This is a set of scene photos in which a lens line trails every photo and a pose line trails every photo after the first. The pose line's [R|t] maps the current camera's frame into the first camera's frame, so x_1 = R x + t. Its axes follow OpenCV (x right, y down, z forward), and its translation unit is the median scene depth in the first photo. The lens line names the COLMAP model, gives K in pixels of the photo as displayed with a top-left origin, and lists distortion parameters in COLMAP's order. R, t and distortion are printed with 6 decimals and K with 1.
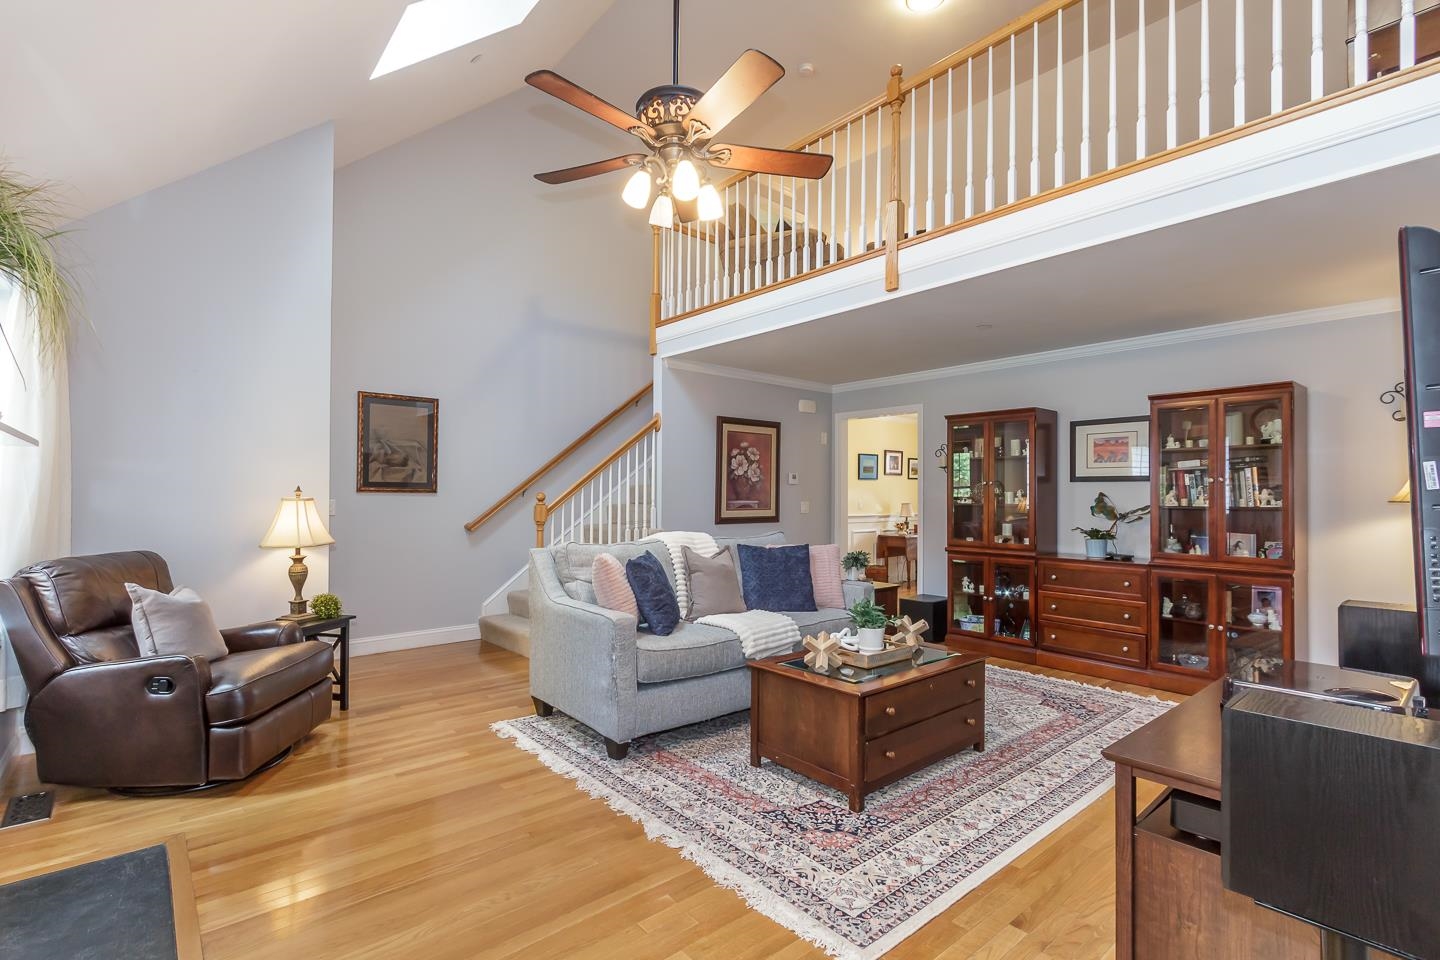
lens RADIAL K [[684.2, 0, 710.9], [0, 684.2, 489.7], [0, 0, 1]] dist [0.003047, -0.000409]
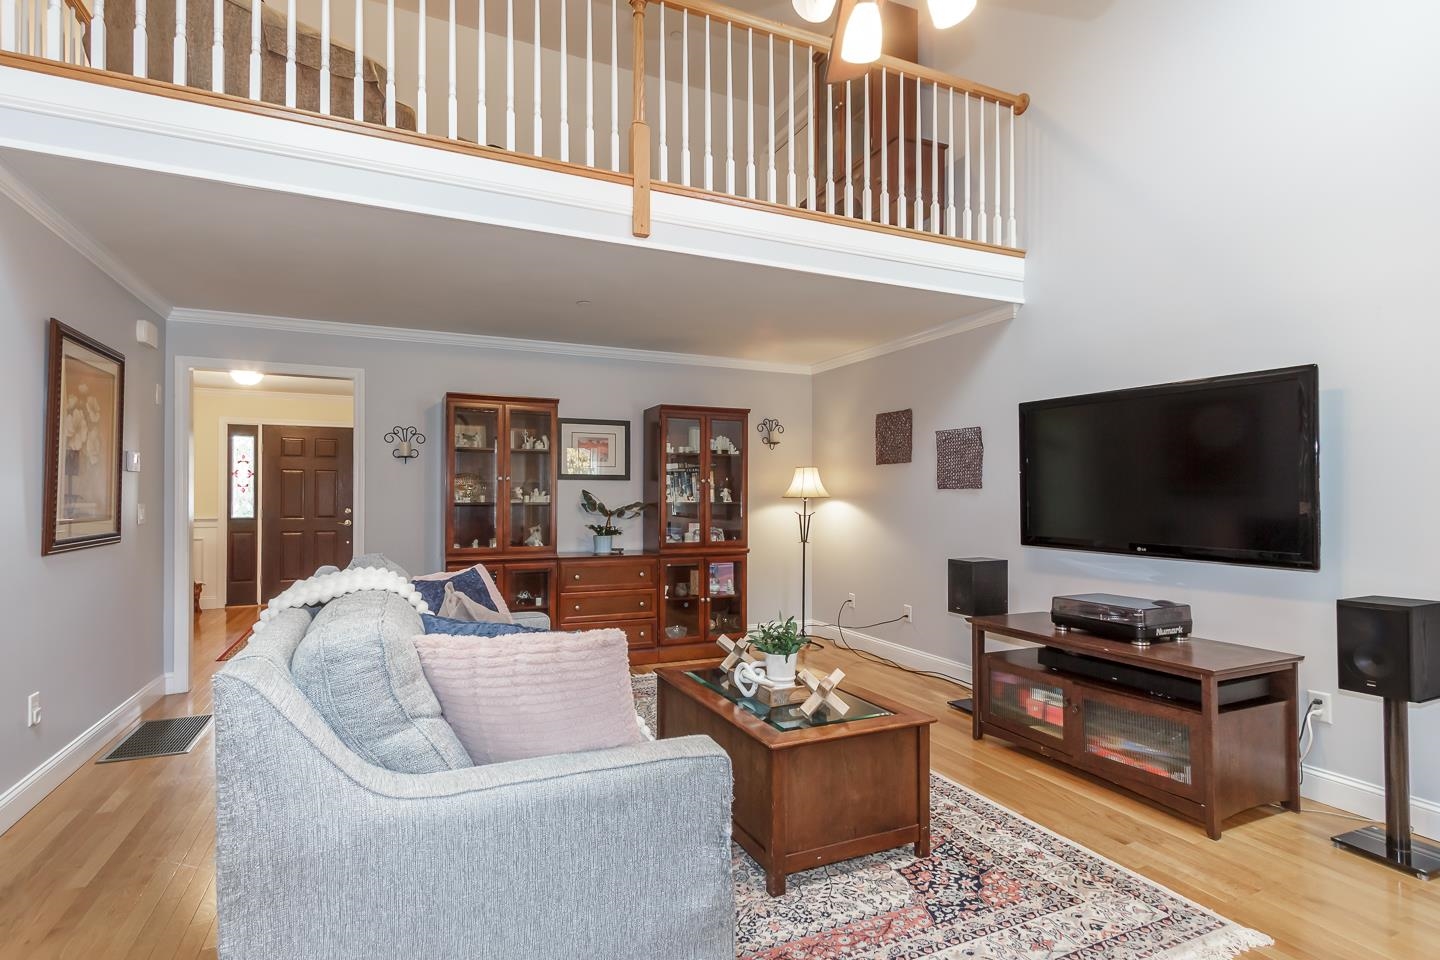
lens RADIAL K [[684.2, 0, 714.6], [0, 684.2, 487.9], [0, 0, 1]] dist [0.003047, -0.000409]
pose [[0.275695, 0.007466, 0.961216, -0.622203], [-0.008580, 0.999949, -0.005306, 0.008447], [-0.961207, -0.006784, 0.275745, 0.905548]]
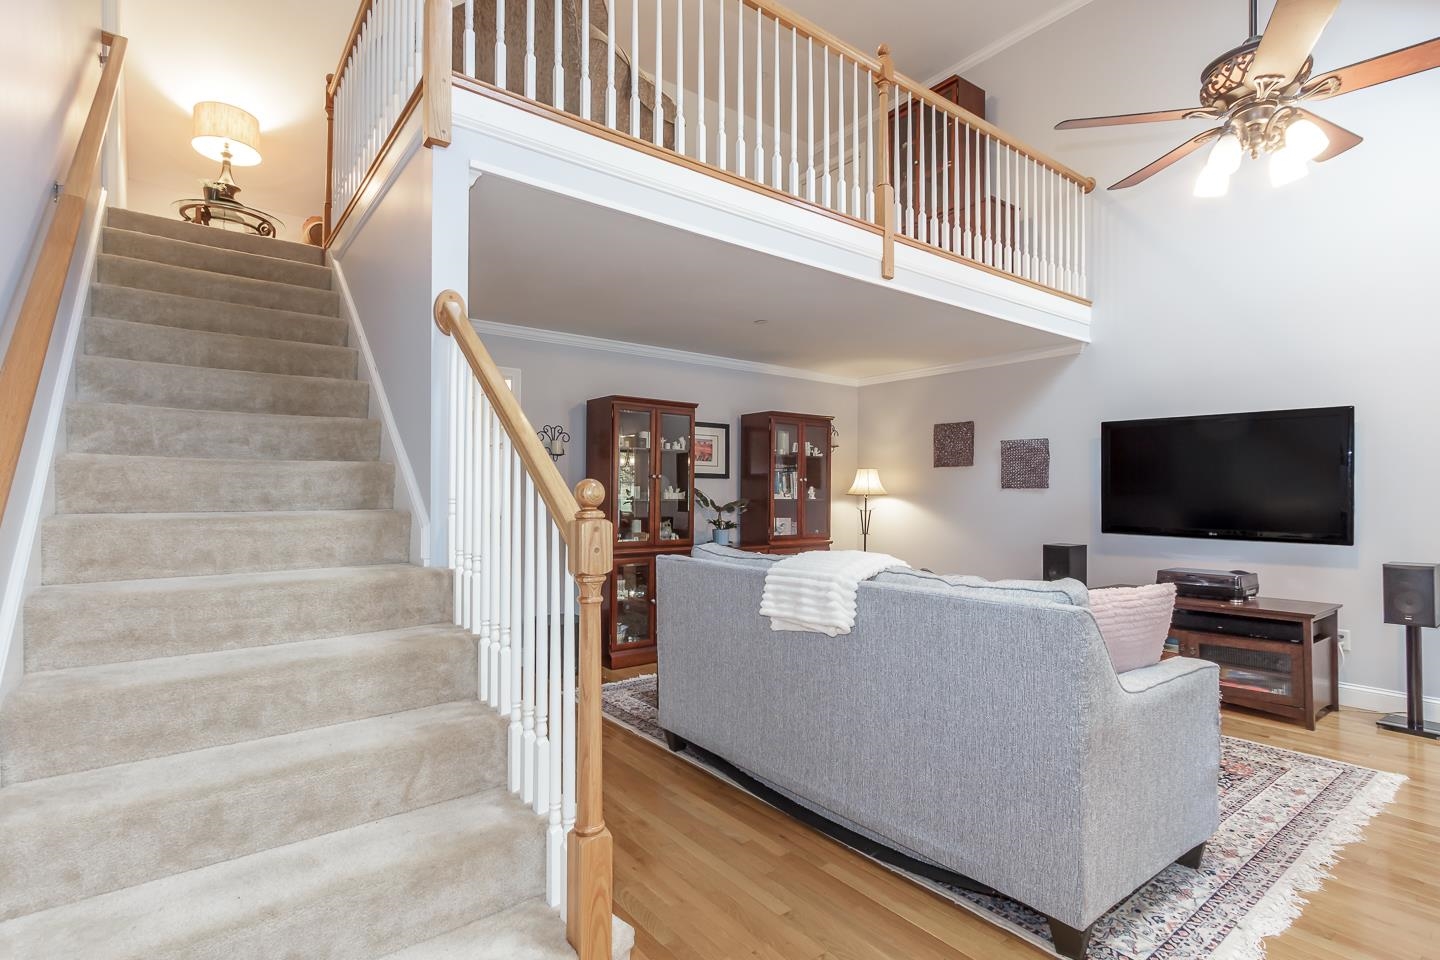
lens RADIAL K [[684.2, 0, 723.7], [0, 684.2, 486.0], [0, 0, 1]] dist [0.003047, -0.000409]
pose [[0.049239, 0.006565, 0.998765, -0.917729], [-0.013891, 0.999886, -0.005887, 0.013746], [-0.998690, -0.013584, 0.049325, 1.530231]]
